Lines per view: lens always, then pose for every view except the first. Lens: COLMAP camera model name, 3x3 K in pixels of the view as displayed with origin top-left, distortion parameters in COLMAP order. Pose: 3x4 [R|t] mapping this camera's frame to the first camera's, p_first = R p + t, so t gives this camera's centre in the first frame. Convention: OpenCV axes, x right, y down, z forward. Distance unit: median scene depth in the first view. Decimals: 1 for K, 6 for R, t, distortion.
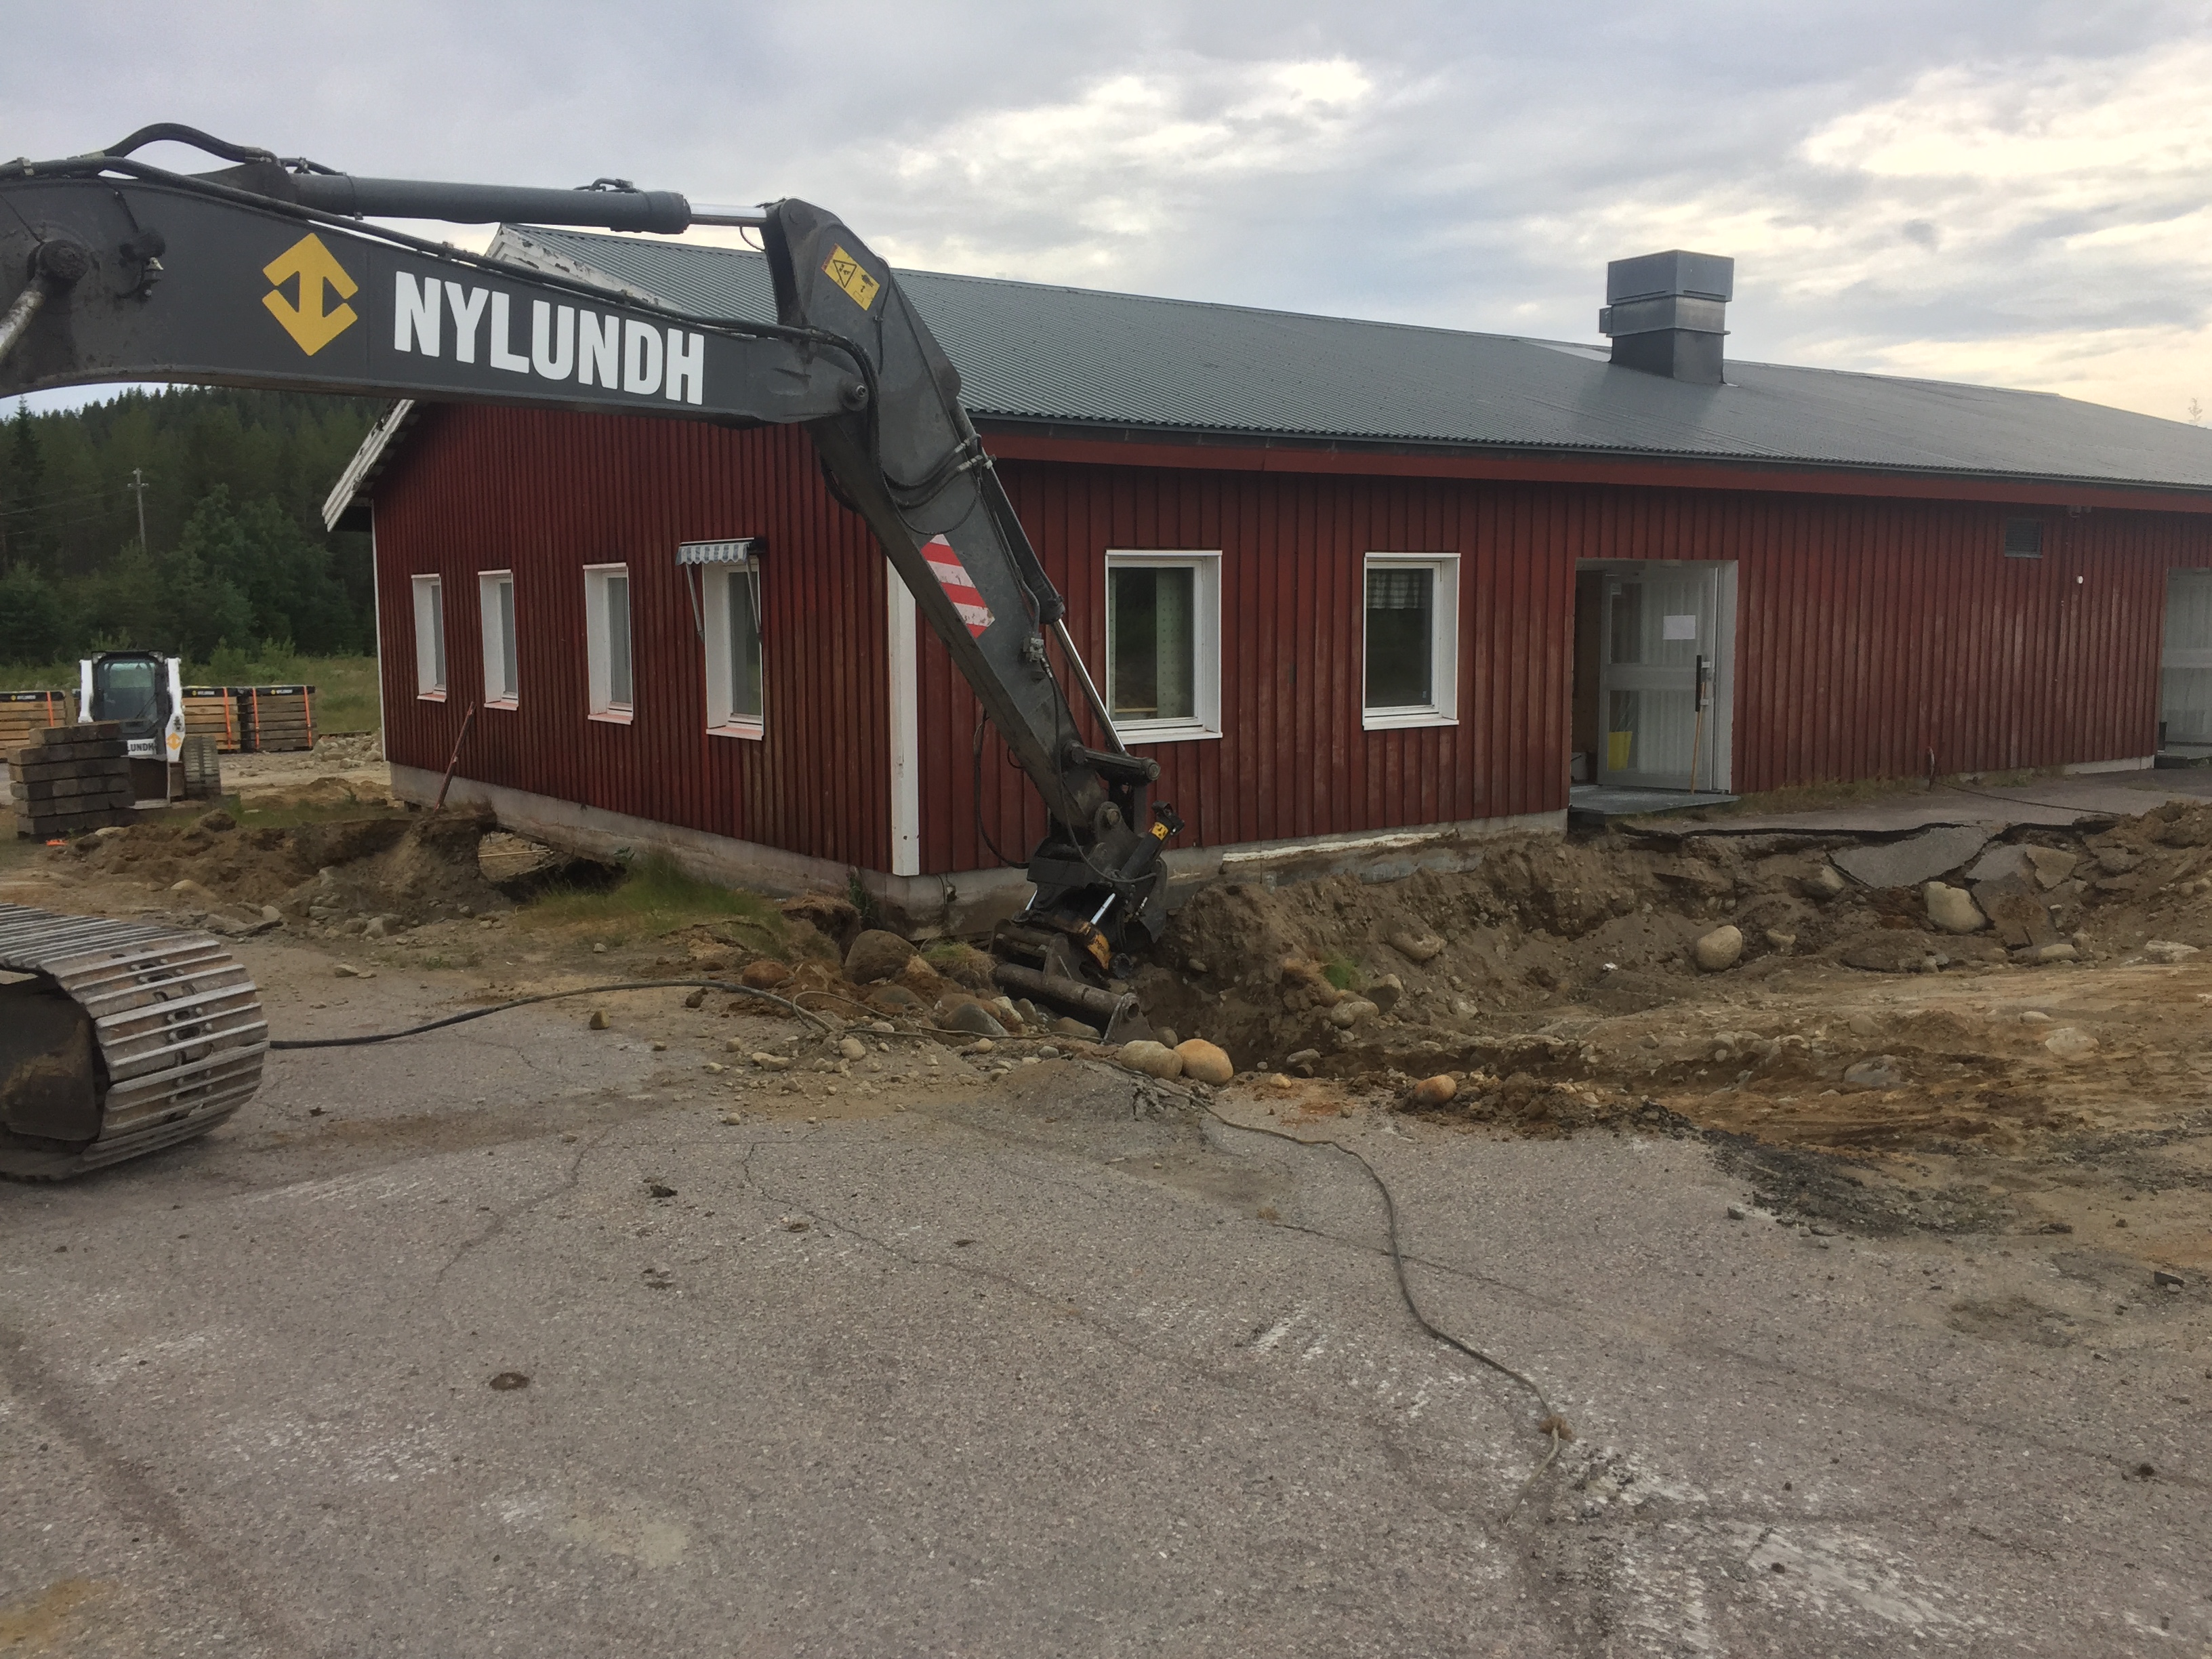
lens RADIAL K [[1905.9, 0, 1106.0], [0, 1905.9, 829.5], [0, 0, 1]] dist [0.010322, -0.104500]
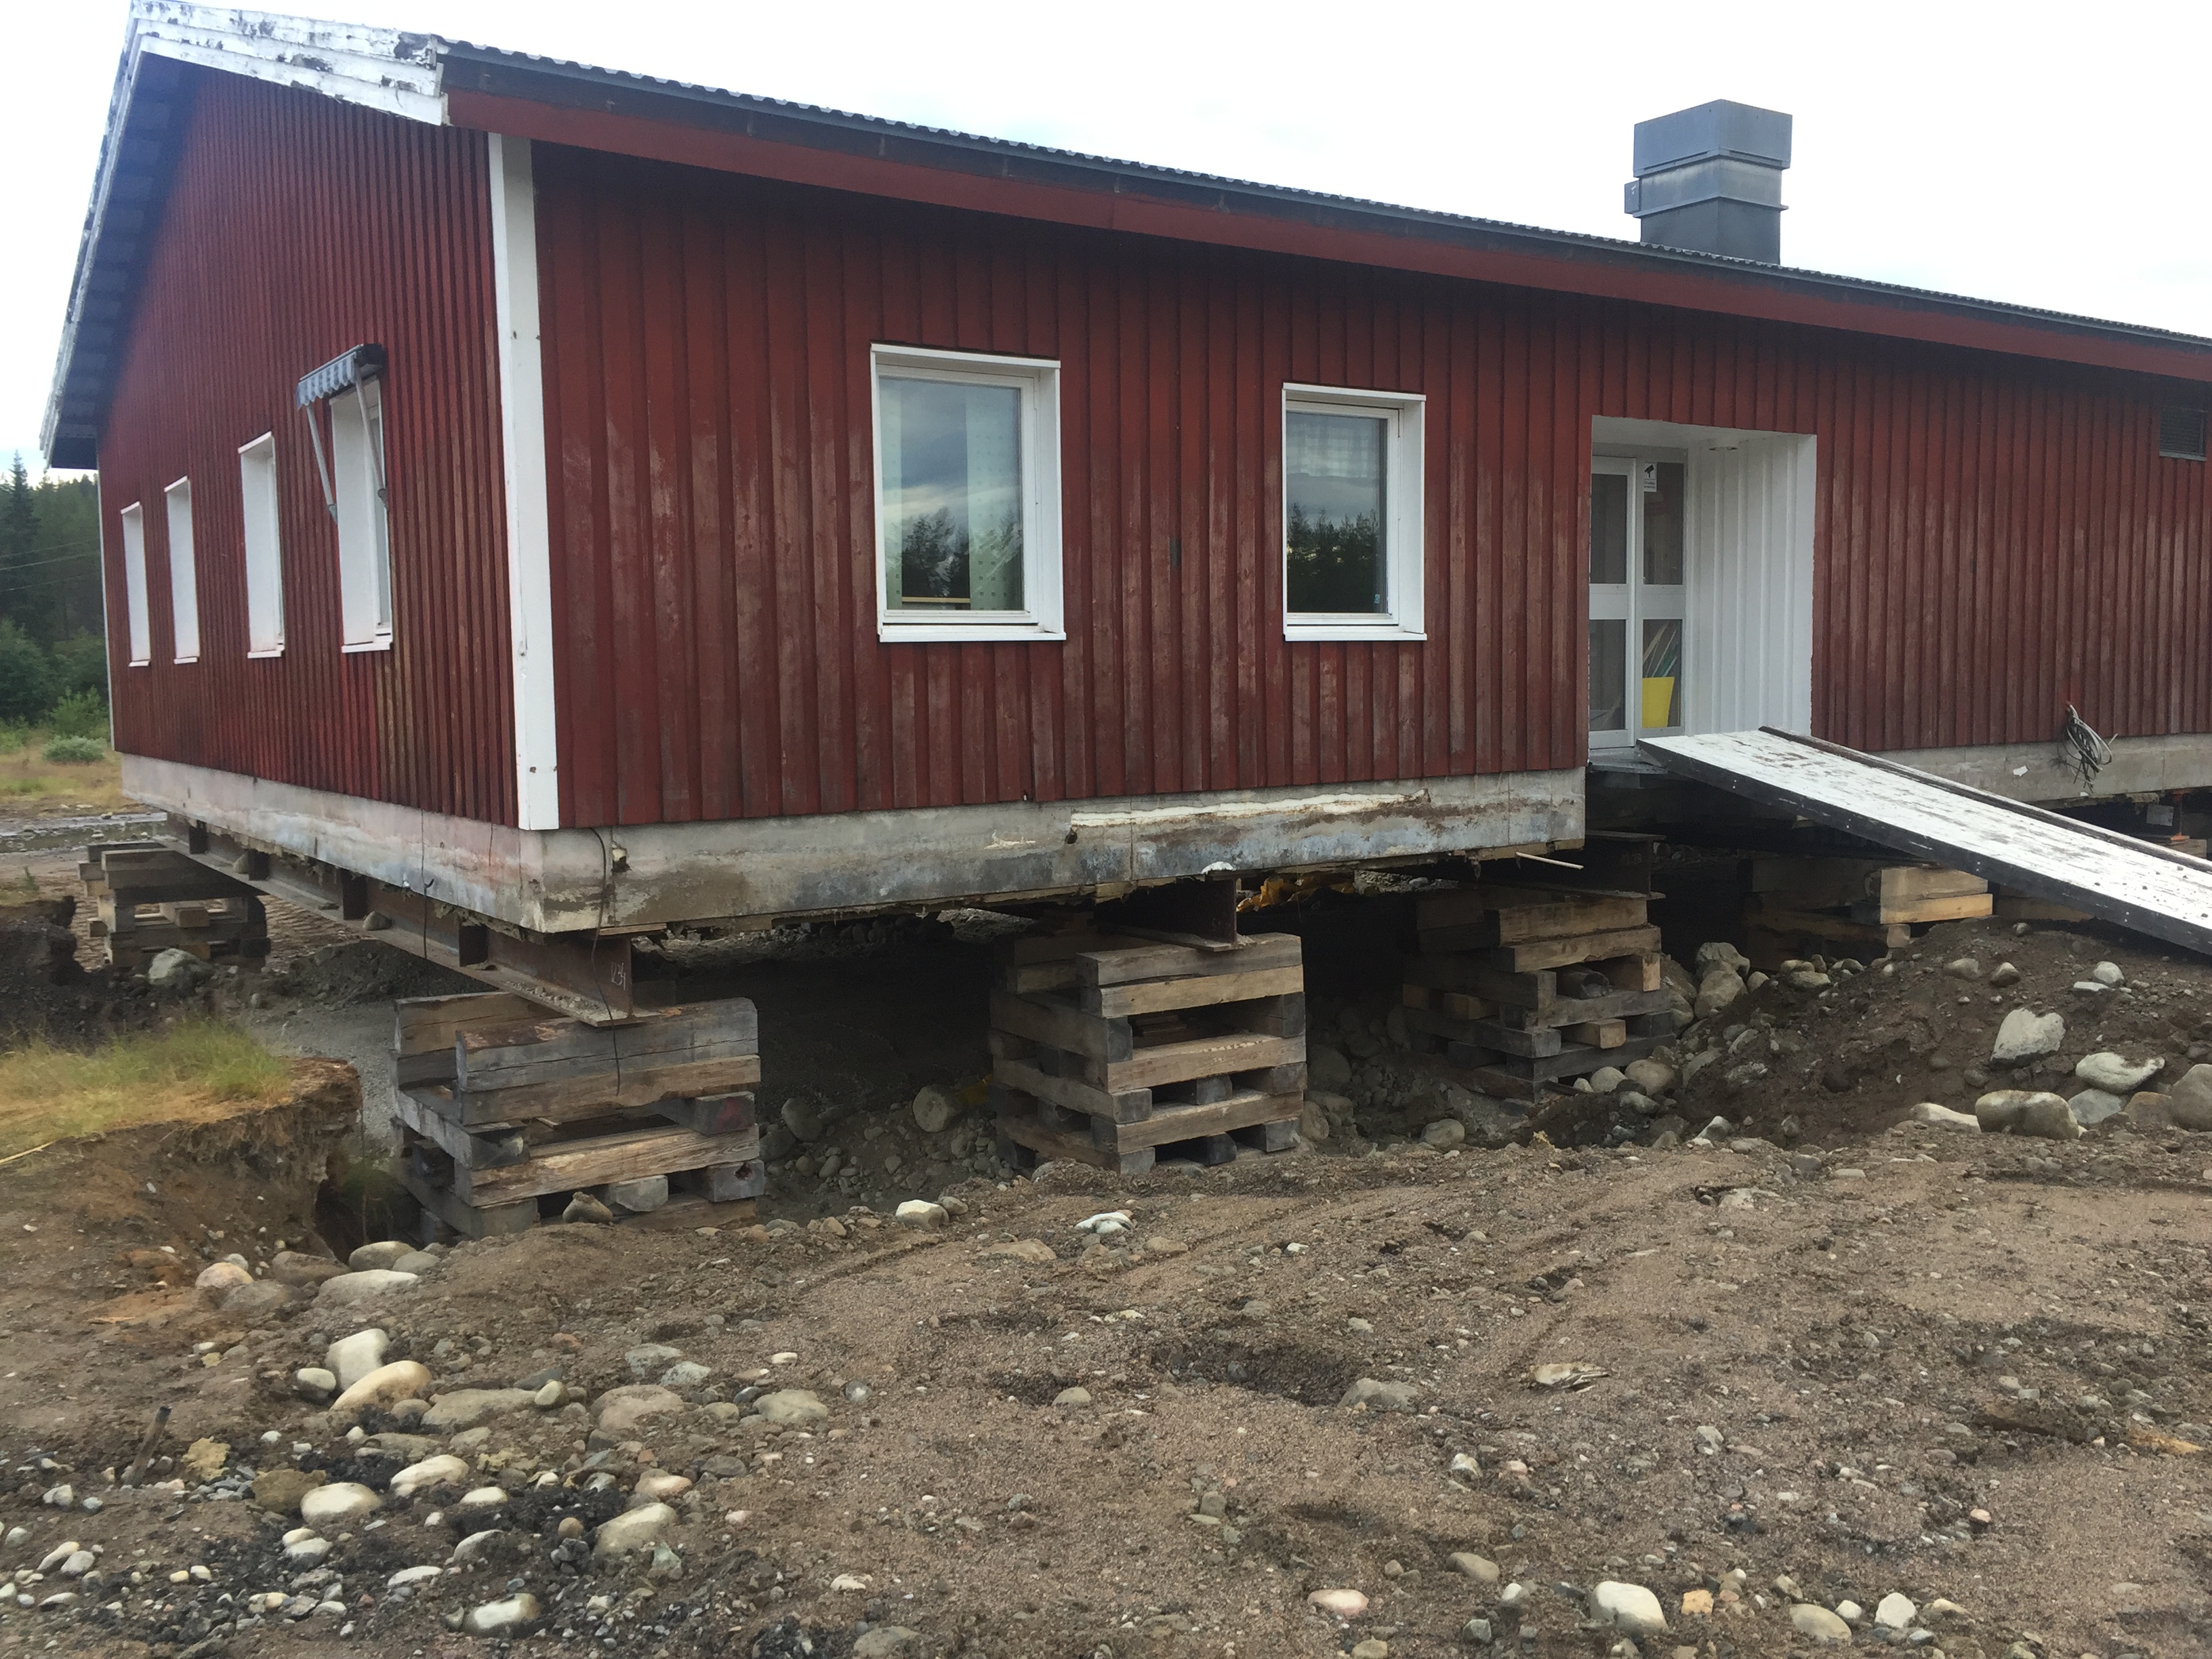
lens RADIAL K [[1905.9, 0, 1106.0], [0, 1905.9, 829.5], [0, 0, 1]] dist [0.010322, -0.104500]
pose [[0.999810, -0.004486, -0.018955, 0.079564], [0.003847, 0.999427, -0.033614, 0.037537], [0.019095, 0.033535, 0.999255, 0.296445]]
